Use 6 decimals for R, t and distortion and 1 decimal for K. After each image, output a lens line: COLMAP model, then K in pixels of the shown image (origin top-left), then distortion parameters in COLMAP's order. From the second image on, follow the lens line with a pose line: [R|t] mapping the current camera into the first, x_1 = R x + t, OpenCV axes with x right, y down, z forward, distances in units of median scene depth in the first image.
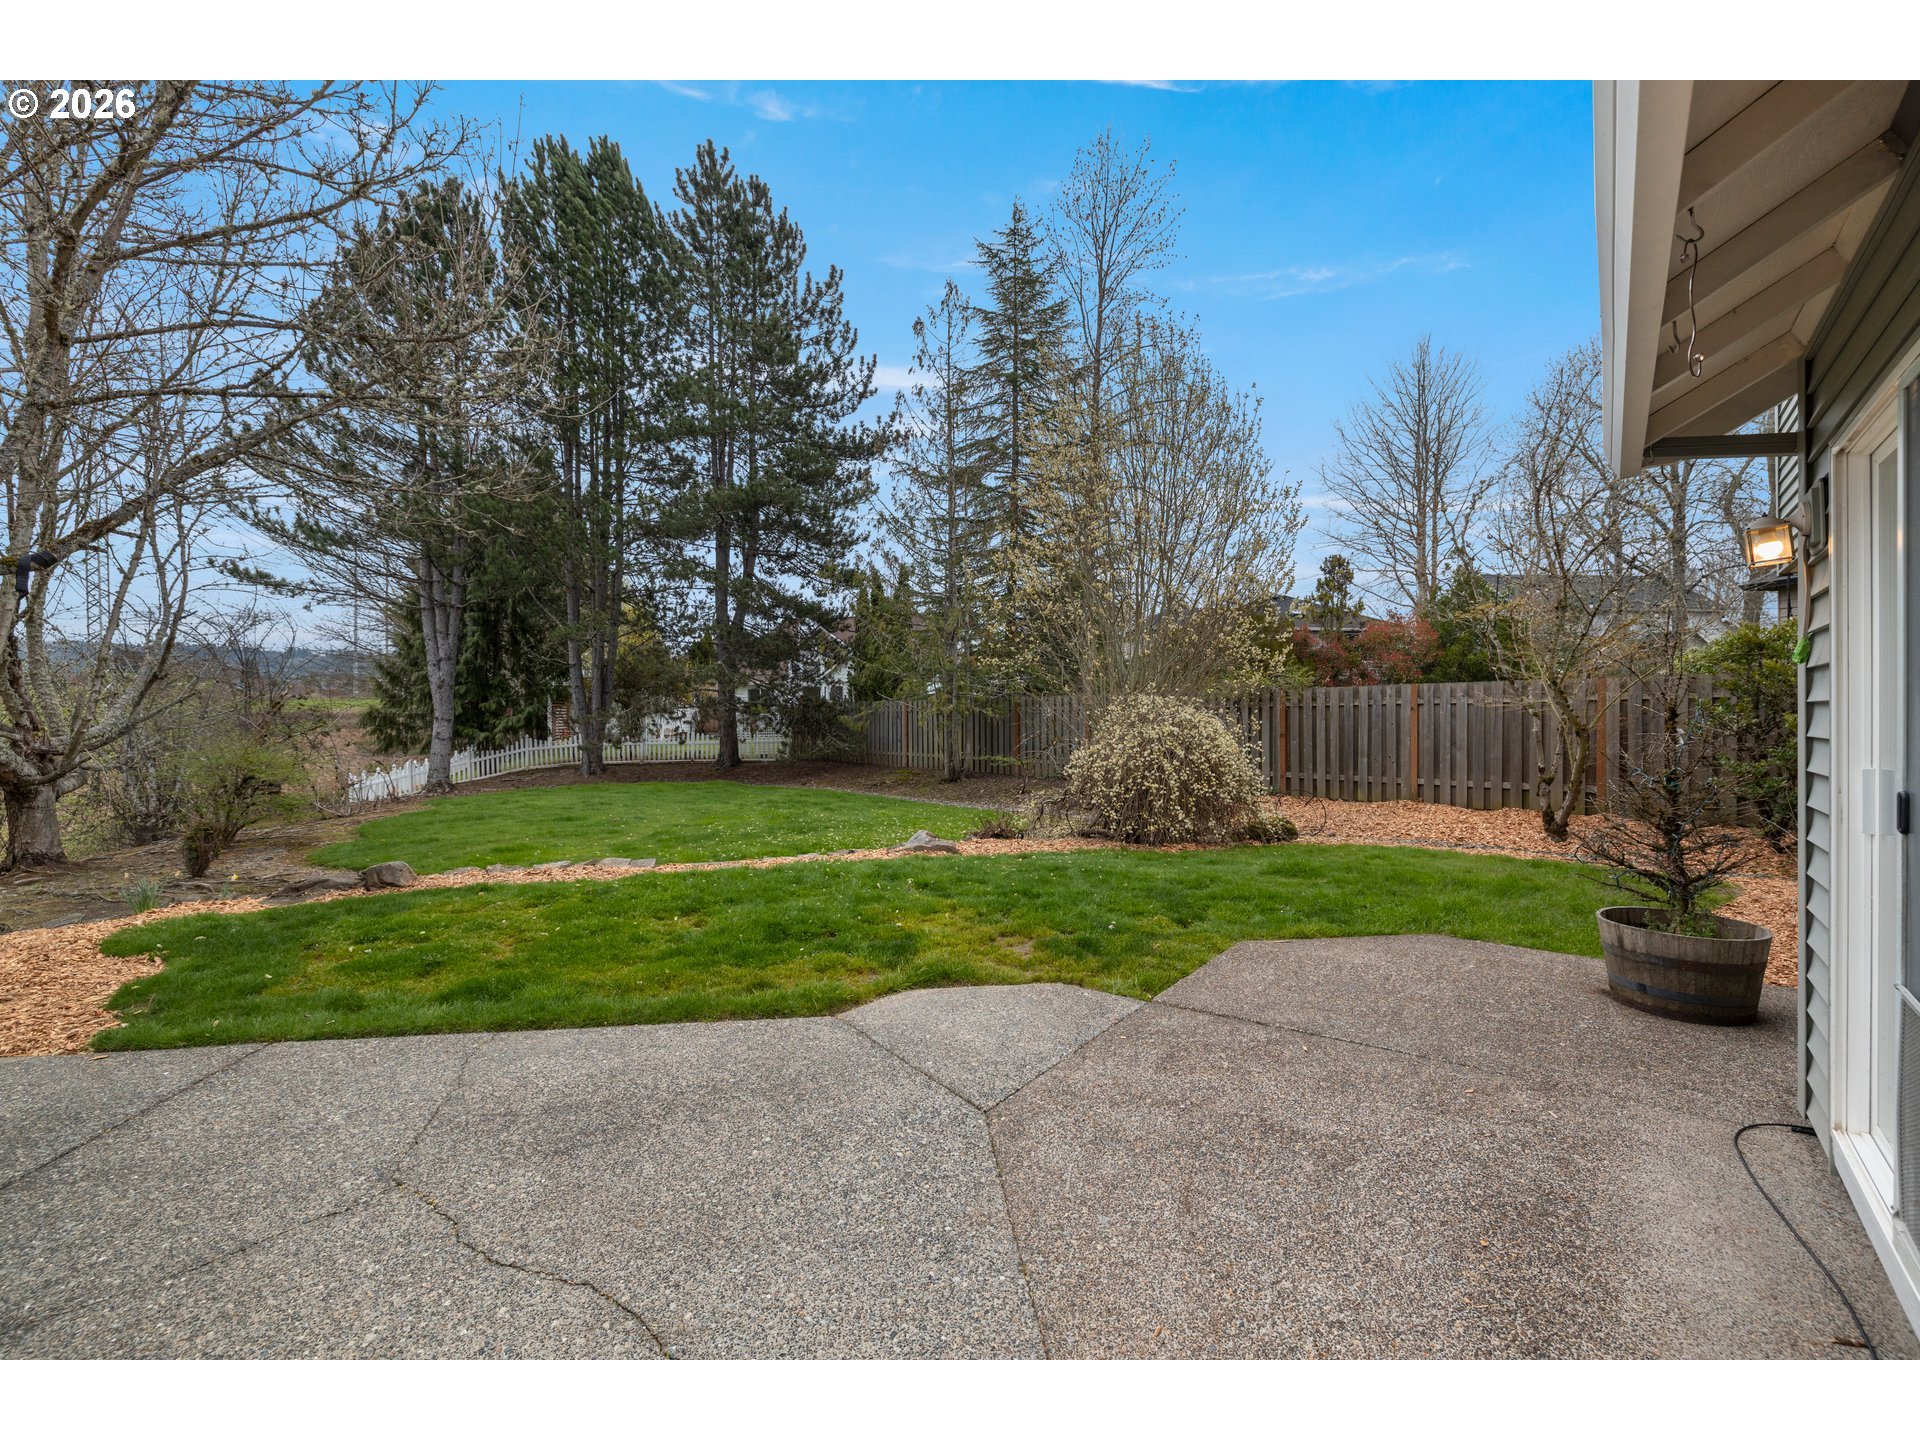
lens RADIAL K [[809.0, 0, 959.4], [0, 809.0, 700.0], [0, 0, 1]] dist [-0.000477, 0.000167]
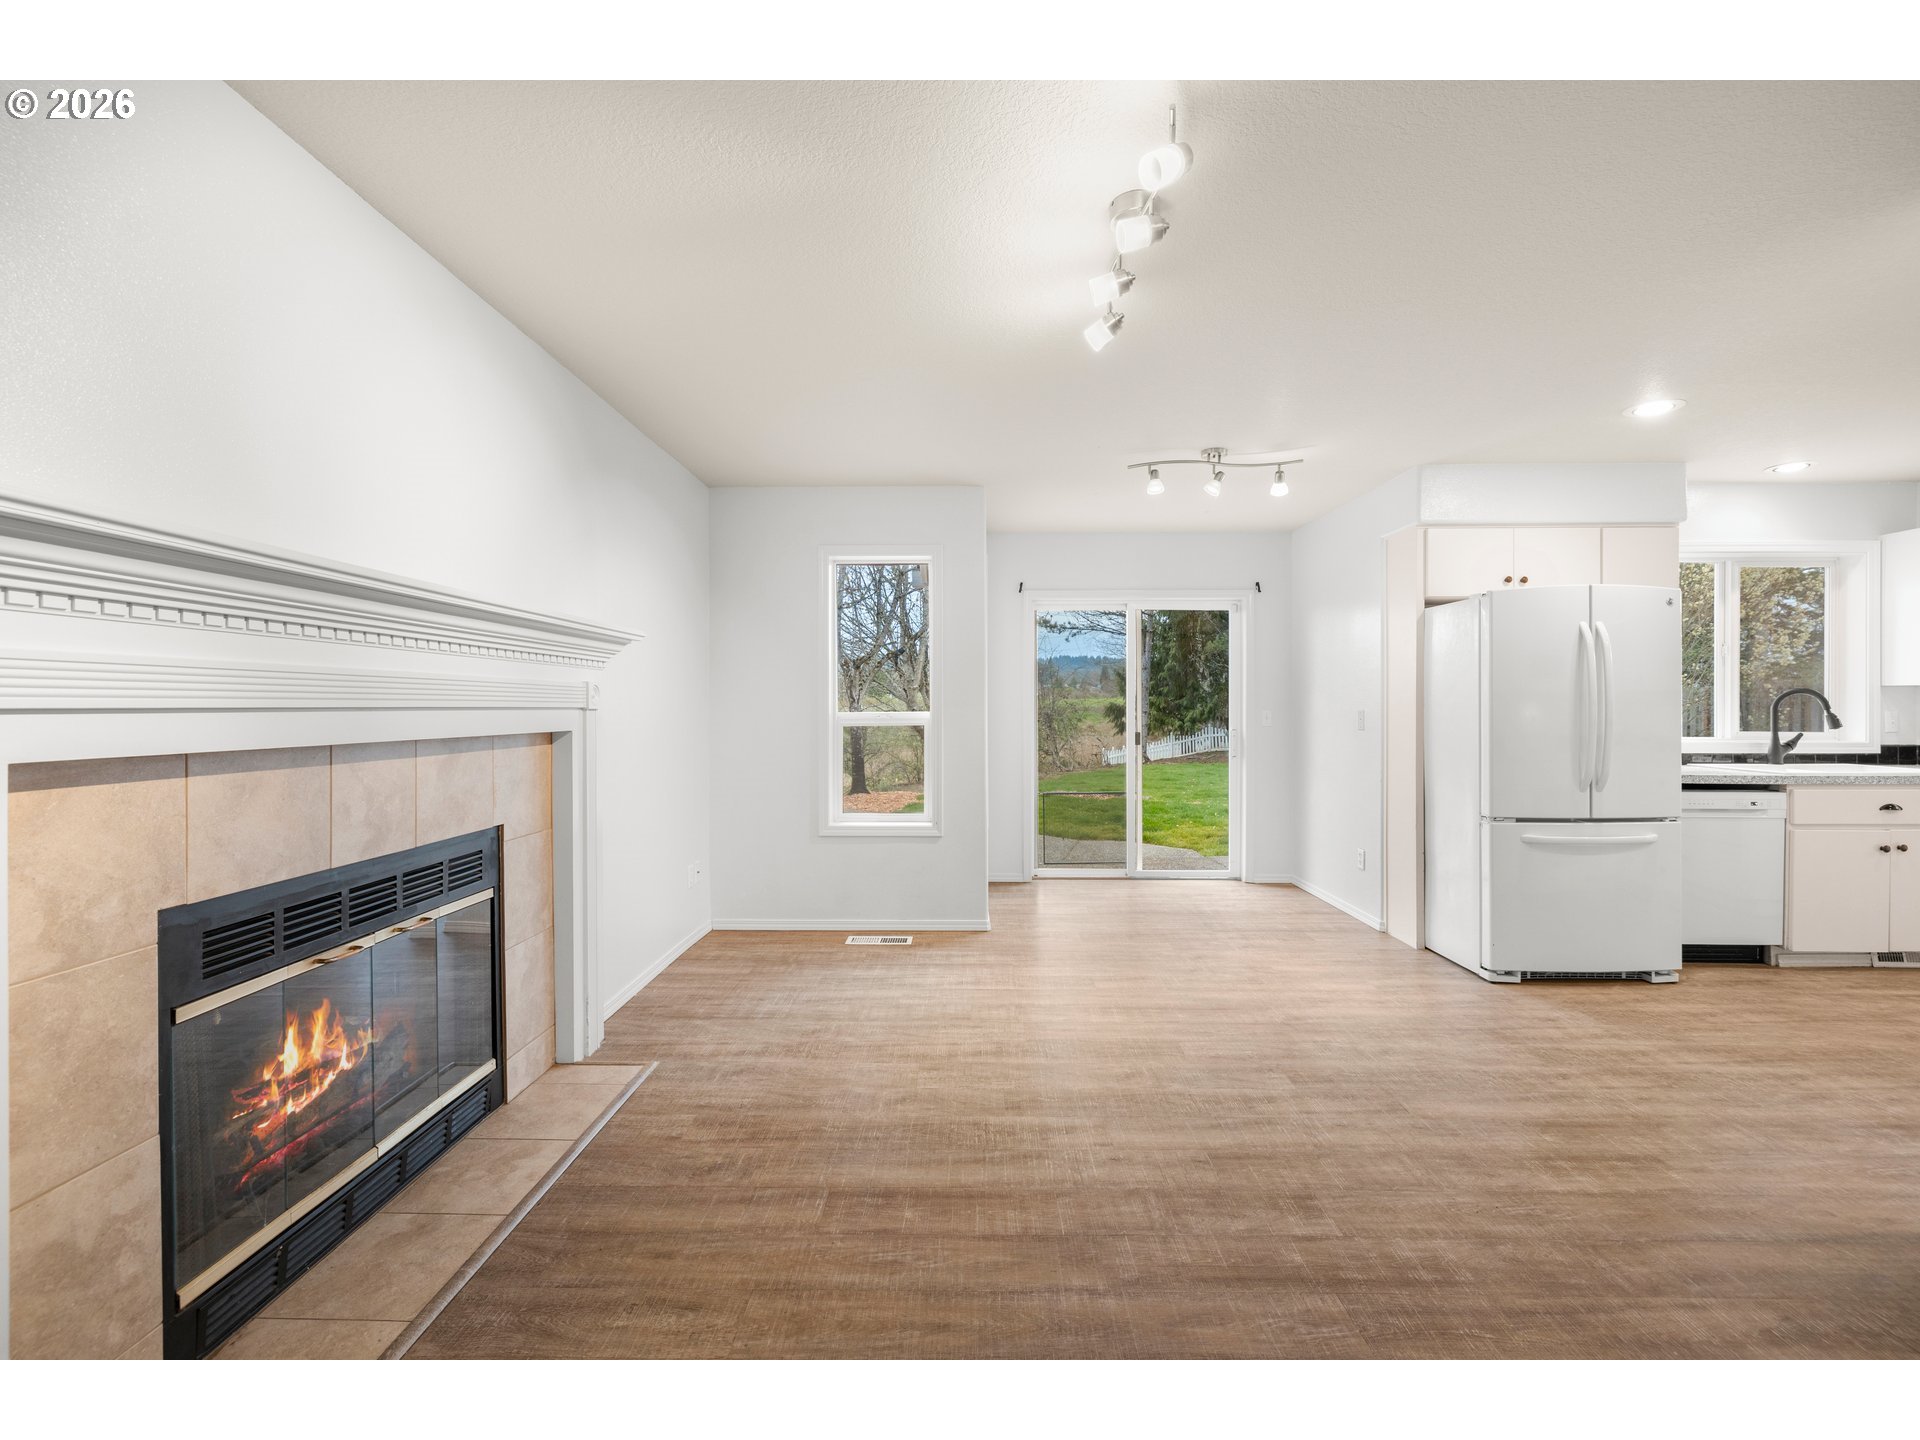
lens RADIAL K [[809.0, 0, 959.4], [0, 809.0, 700.0], [0, 0, 1]] dist [-0.000477, 0.000167]
pose [[0.618408, -0.005769, -0.785836, 0.584582], [0.011003, 0.999939, 0.001318, -0.004224], [0.785780, -0.009462, 0.618434, -0.274740]]
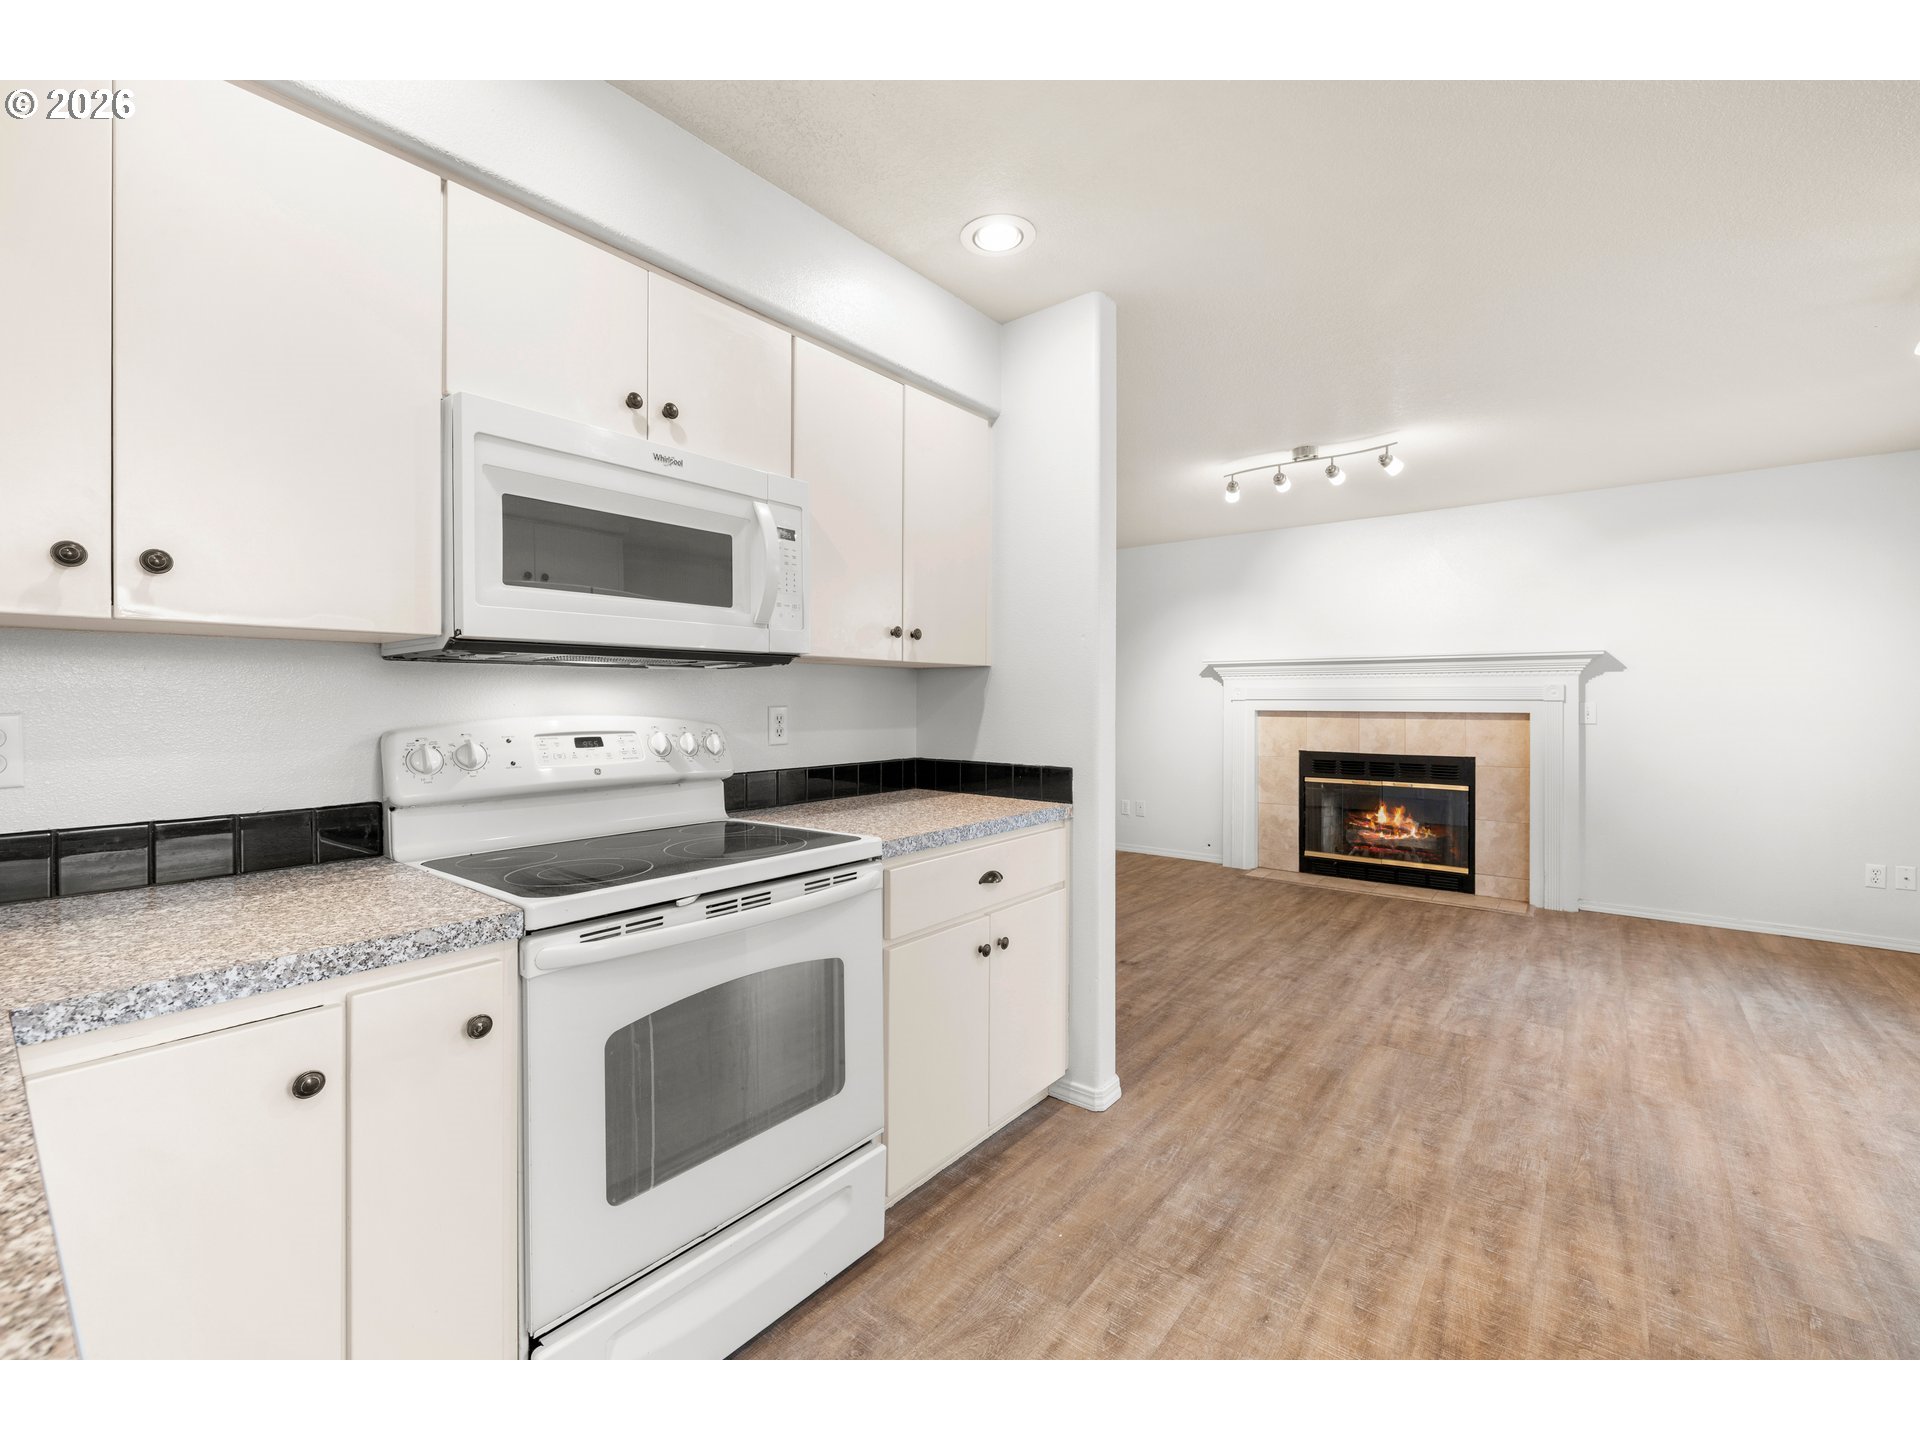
lens RADIAL K [[809.0, 0, 959.4], [0, 809.0, 700.0], [0, 0, 1]] dist [-0.000477, 0.000167]
pose [[-0.999963, -0.000754, -0.008581, 0.627183], [-0.000644, 0.999918, -0.012788, 0.003870], [0.008589, -0.012782, -0.999881, 0.264850]]
